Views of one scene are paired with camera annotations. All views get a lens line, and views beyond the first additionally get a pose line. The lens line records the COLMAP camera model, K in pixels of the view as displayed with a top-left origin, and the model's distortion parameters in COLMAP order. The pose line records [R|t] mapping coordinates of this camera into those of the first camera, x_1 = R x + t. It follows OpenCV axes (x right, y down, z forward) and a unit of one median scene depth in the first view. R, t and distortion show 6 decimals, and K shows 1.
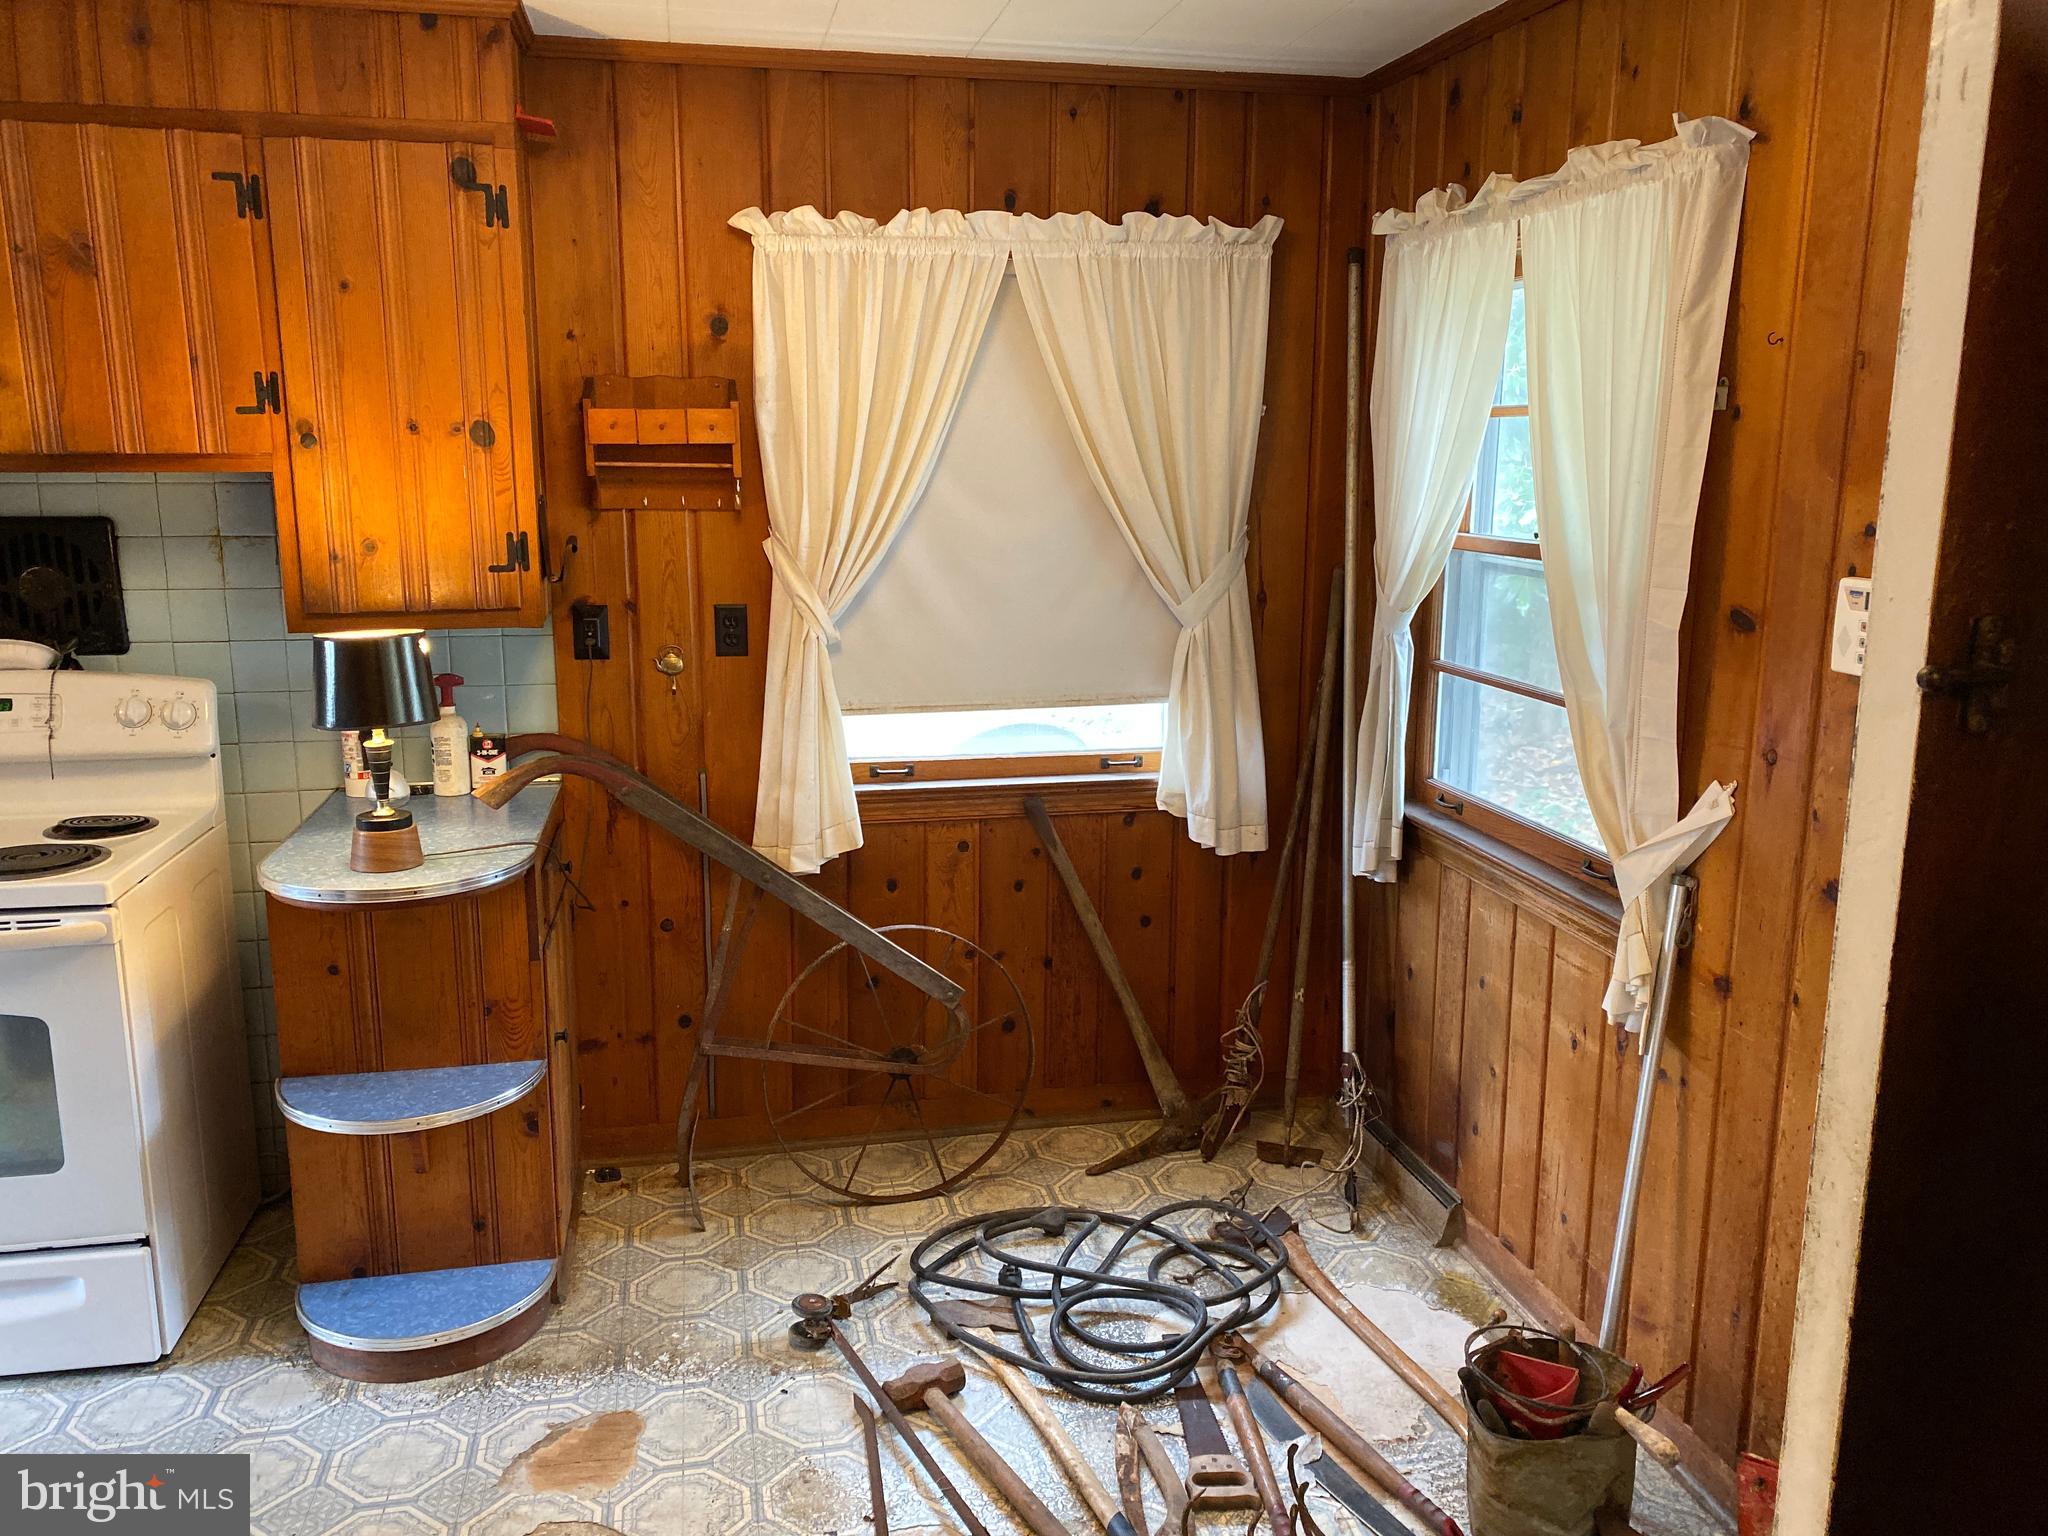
lens RADIAL K [[1576.1, 0, 1037.1], [0, 1576.1, 759.3], [0, 0, 1]] dist [0.009750, -0.008369]
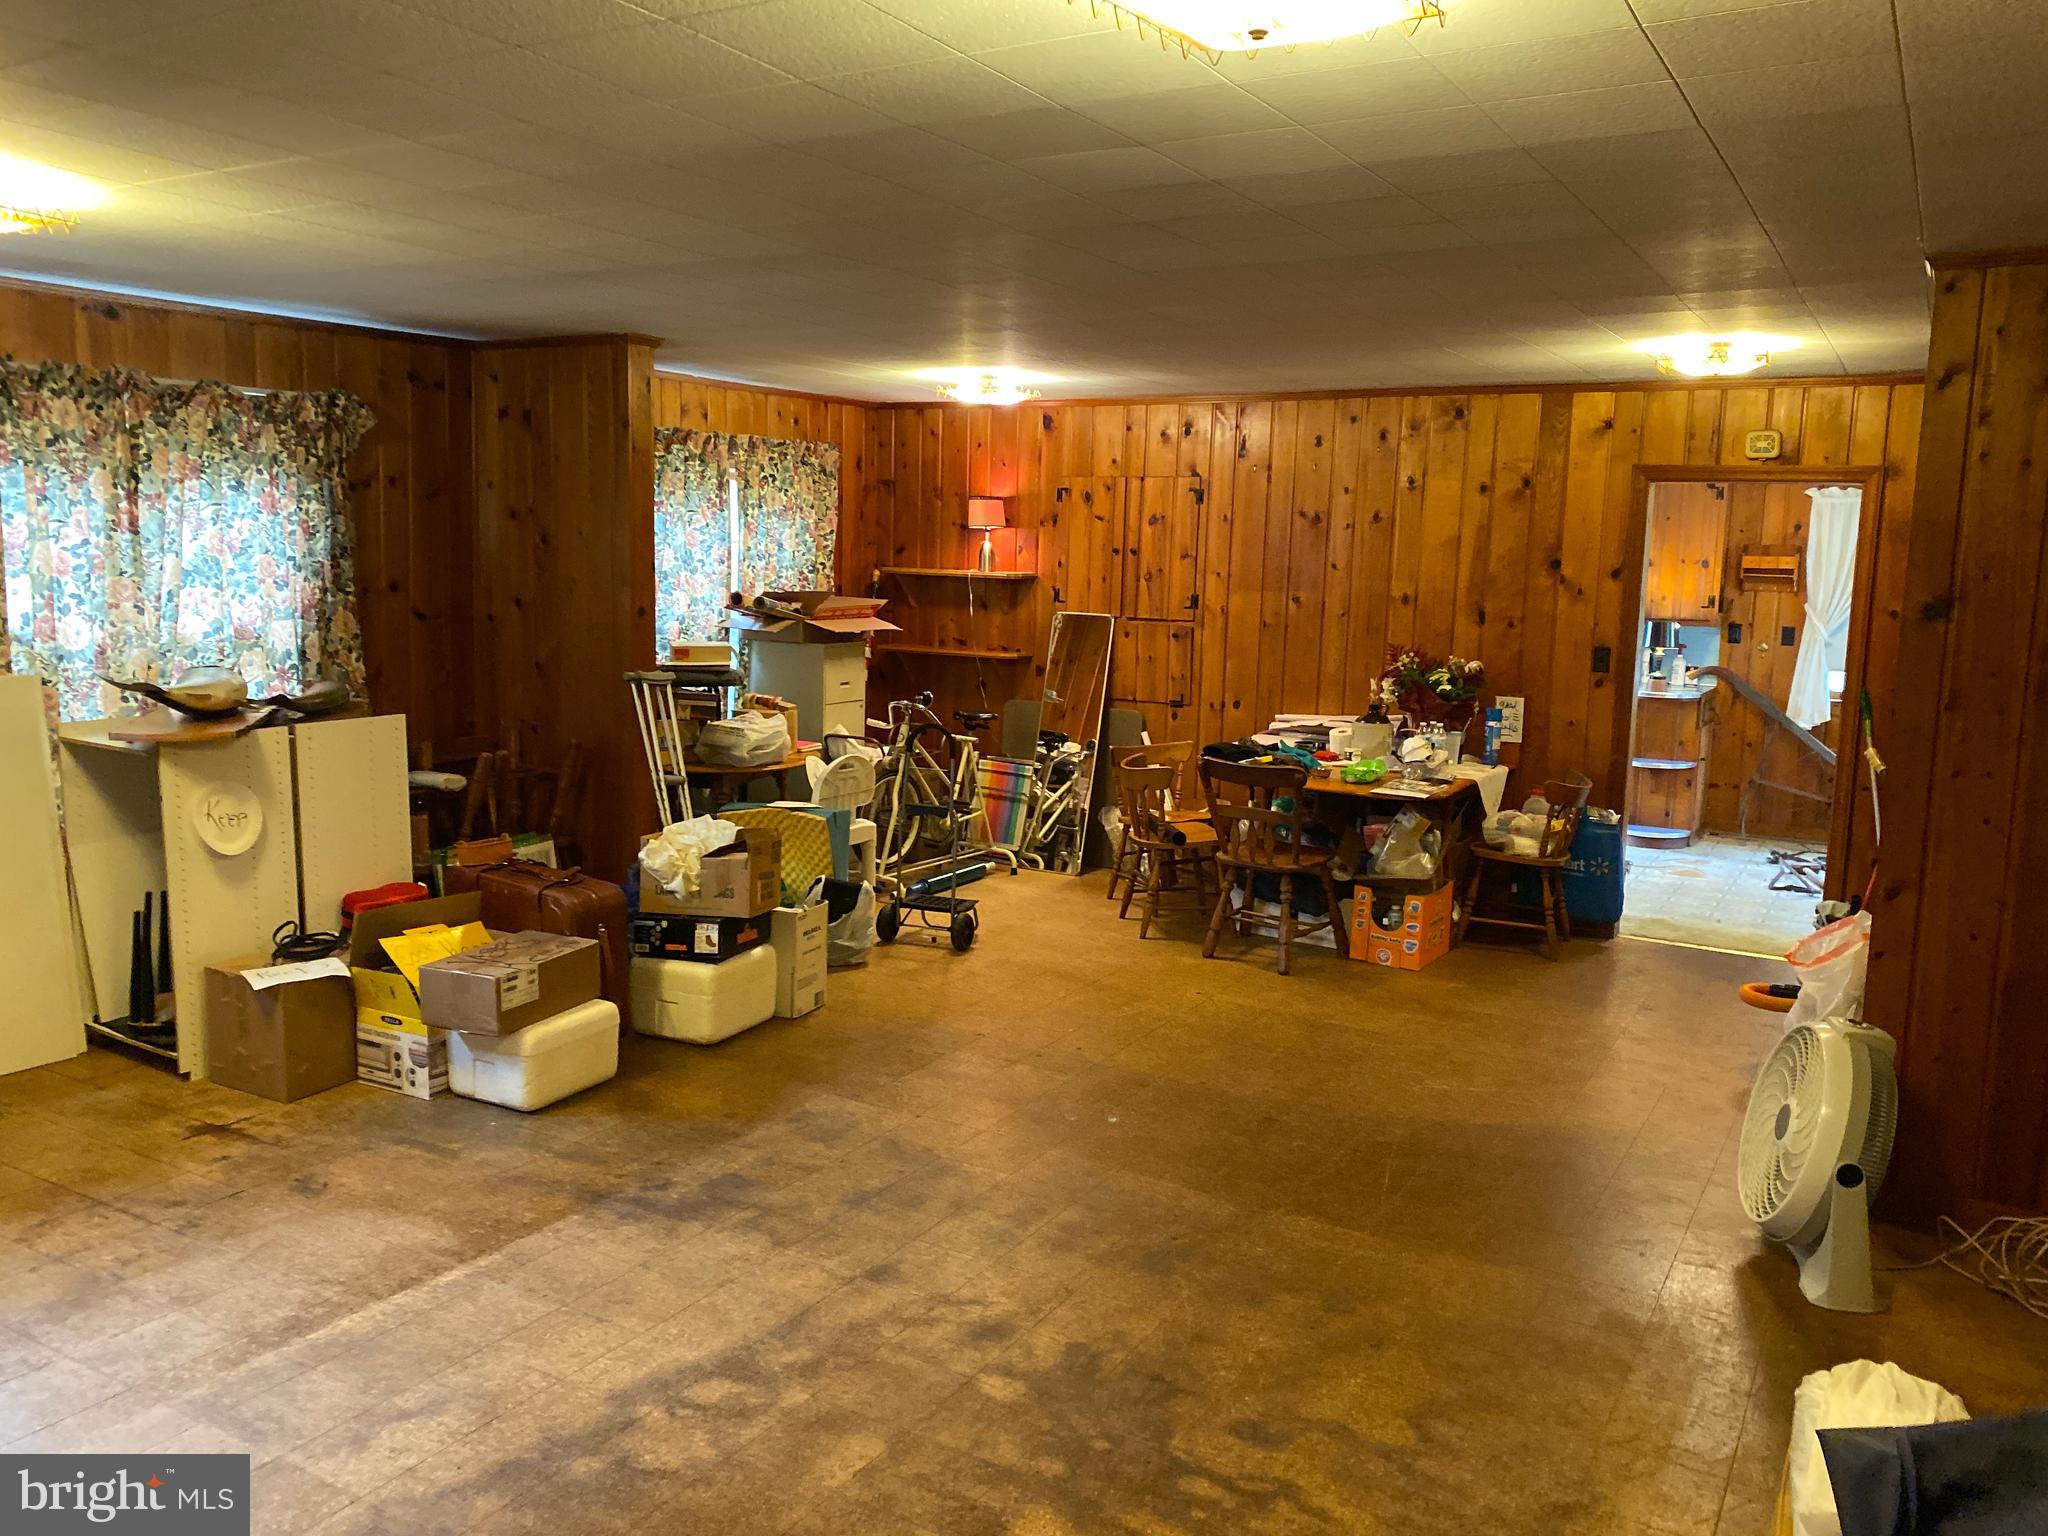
lens RADIAL K [[1576.1, 0, 1037.1], [0, 1576.1, 759.3], [0, 0, 1]] dist [0.009750, -0.008369]
pose [[0.740648, 0.103917, -0.663809, 0.710047], [-0.153349, 0.988036, -0.016426, 0.389829], [0.654160, 0.113960, 0.747722, -1.955846]]
